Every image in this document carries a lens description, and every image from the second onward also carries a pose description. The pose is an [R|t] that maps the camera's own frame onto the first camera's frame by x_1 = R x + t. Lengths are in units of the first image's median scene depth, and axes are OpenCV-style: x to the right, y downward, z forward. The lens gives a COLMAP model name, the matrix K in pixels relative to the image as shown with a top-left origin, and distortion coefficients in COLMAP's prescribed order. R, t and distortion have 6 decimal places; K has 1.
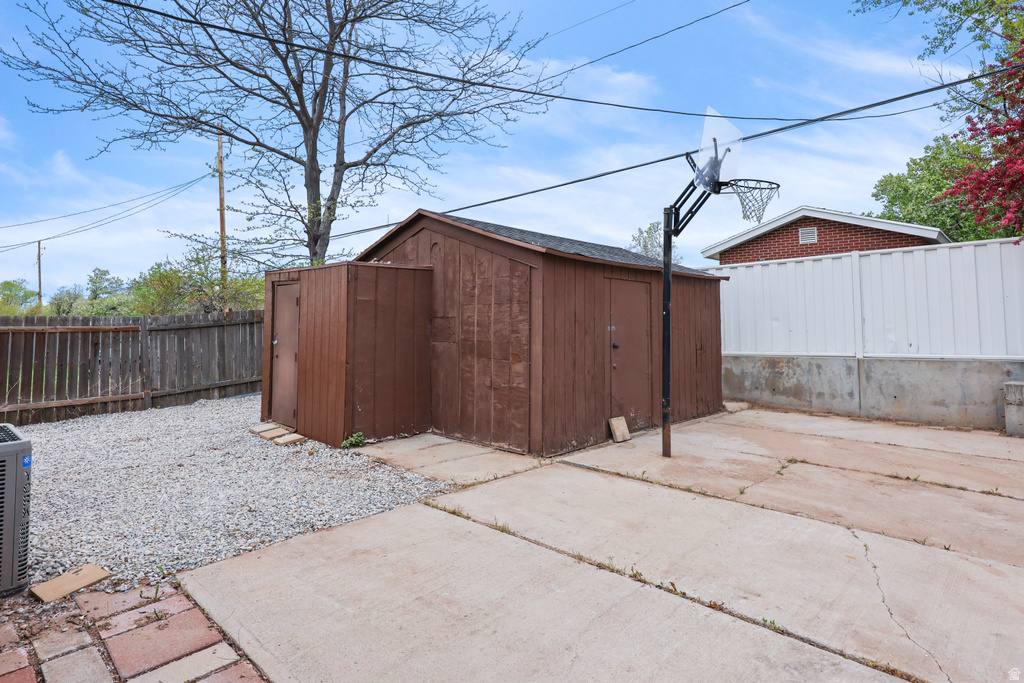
lens RADIAL K [[527.5, 0, 511.8], [0, 527.5, 297.0], [0, 0, 1]] dist [0.001627, -0.000029]
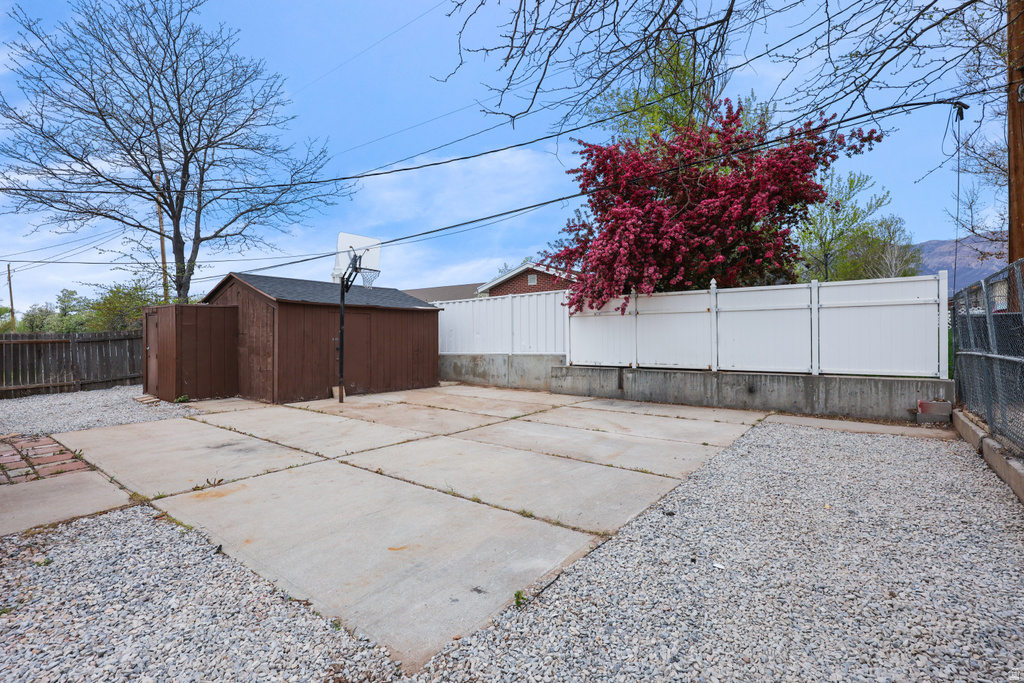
lens RADIAL K [[456.9, 0, 512.0], [0, 456.9, 341.5], [0, 0, 1]] dist [0.000568, 0.000075]
pose [[0.995379, -0.006786, 0.095781, 0.510211], [0.000549, 0.997886, 0.064993, -0.028799], [-0.096020, -0.064641, 0.993278, -0.515018]]
